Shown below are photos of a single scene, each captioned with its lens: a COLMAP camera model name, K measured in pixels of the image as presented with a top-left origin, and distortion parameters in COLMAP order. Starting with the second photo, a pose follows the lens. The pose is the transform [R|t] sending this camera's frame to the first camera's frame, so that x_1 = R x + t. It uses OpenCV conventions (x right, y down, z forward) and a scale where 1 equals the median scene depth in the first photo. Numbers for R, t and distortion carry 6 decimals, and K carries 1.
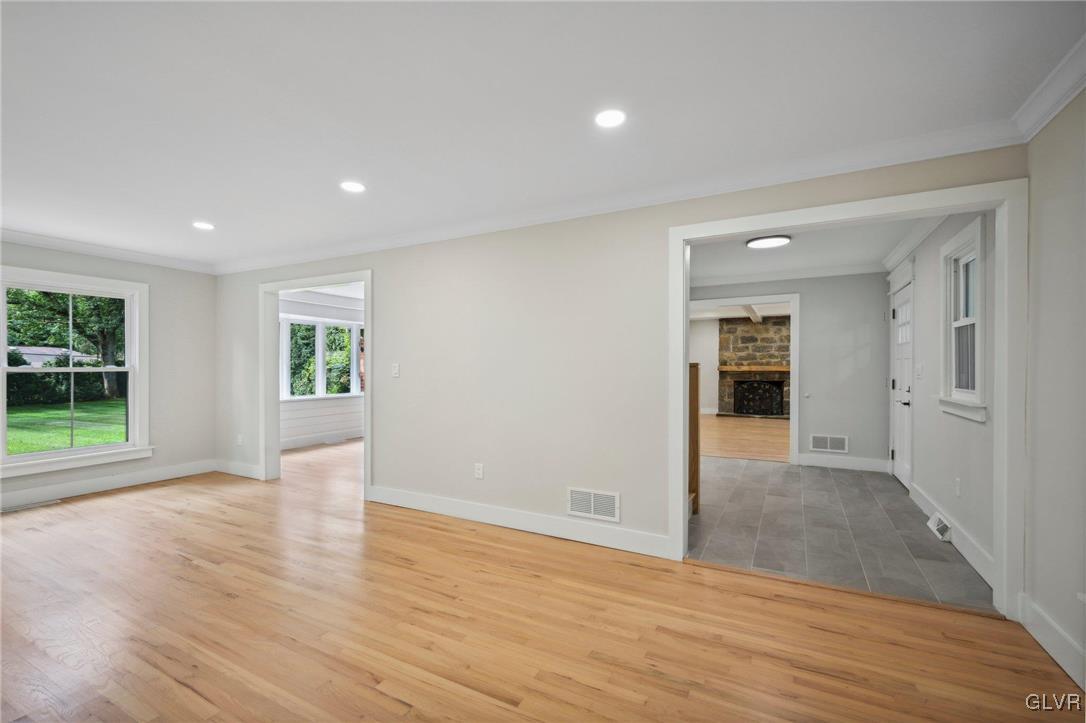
lens RADIAL K [[472.8, 0, 534.3], [0, 472.8, 364.5], [0, 0, 1]] dist [-0.000932, -0.000538]
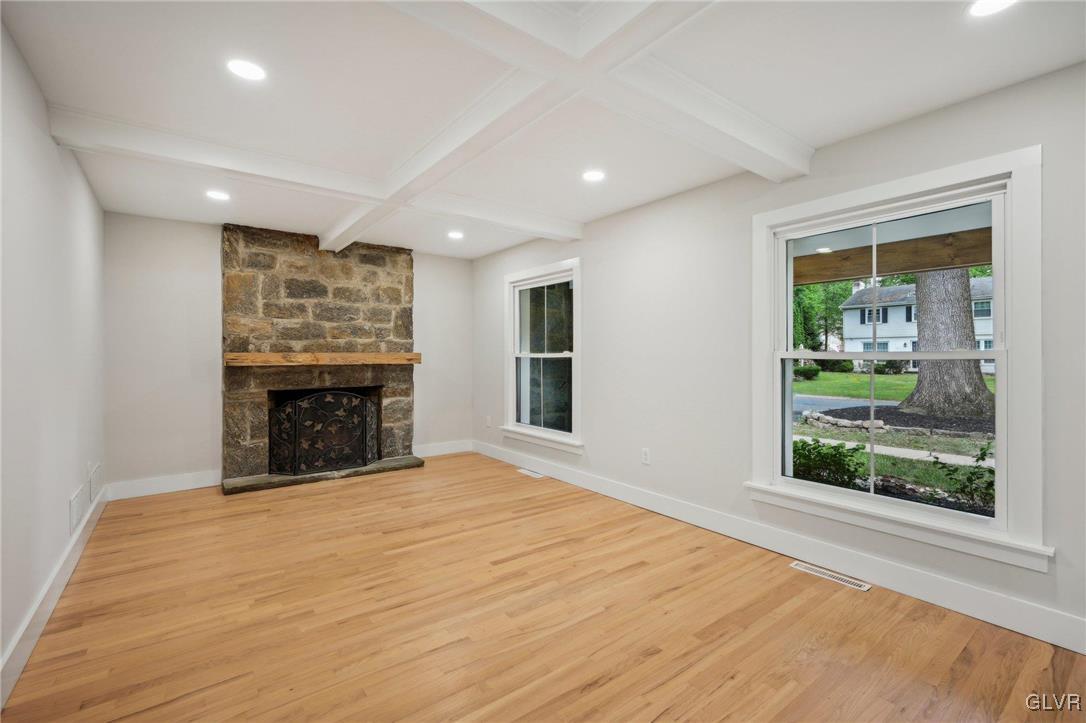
lens RADIAL K [[472.8, 0, 544.9], [0, 472.8, 360.7], [0, 0, 1]] dist [-0.000932, -0.000538]
pose [[0.407476, -0.008577, 0.913175, 0.164519], [-0.001123, 0.999950, 0.009893, 0.005455], [-0.913215, -0.005057, 0.407447, 0.649002]]
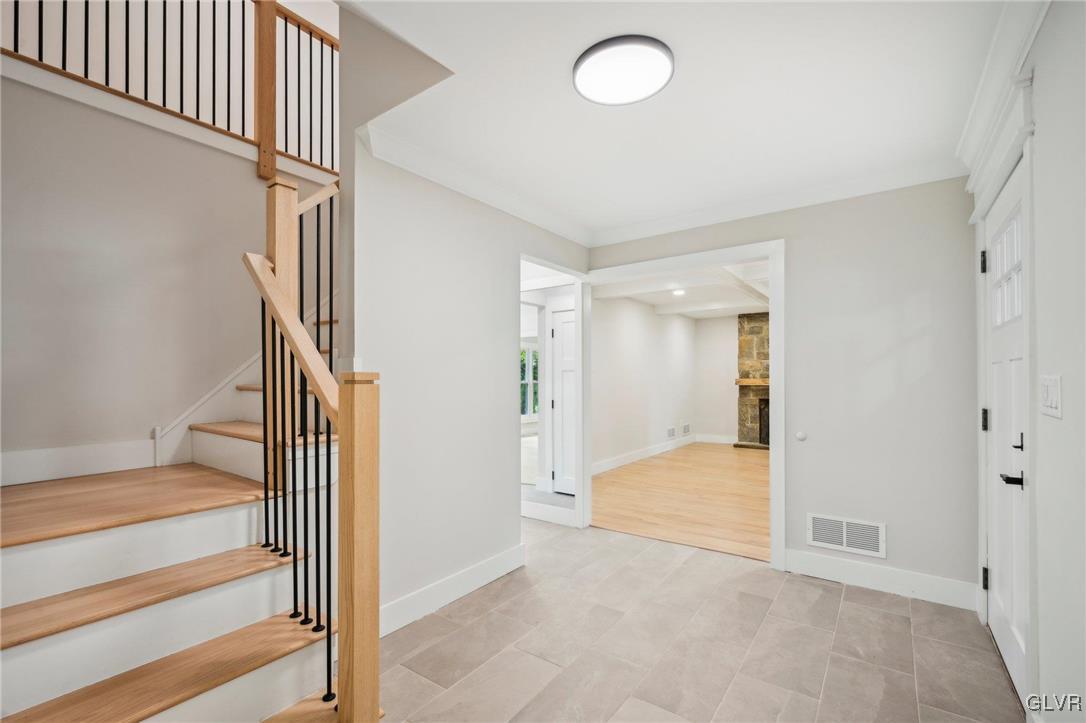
lens RADIAL K [[472.8, 0, 535.3], [0, 472.8, 373.4], [0, 0, 1]] dist [-0.000932, -0.000538]
pose [[0.989810, -0.005795, -0.142275, 0.189023], [0.004475, 0.999944, -0.009595, 0.000440], [0.142323, 0.008861, 0.989781, 0.233320]]
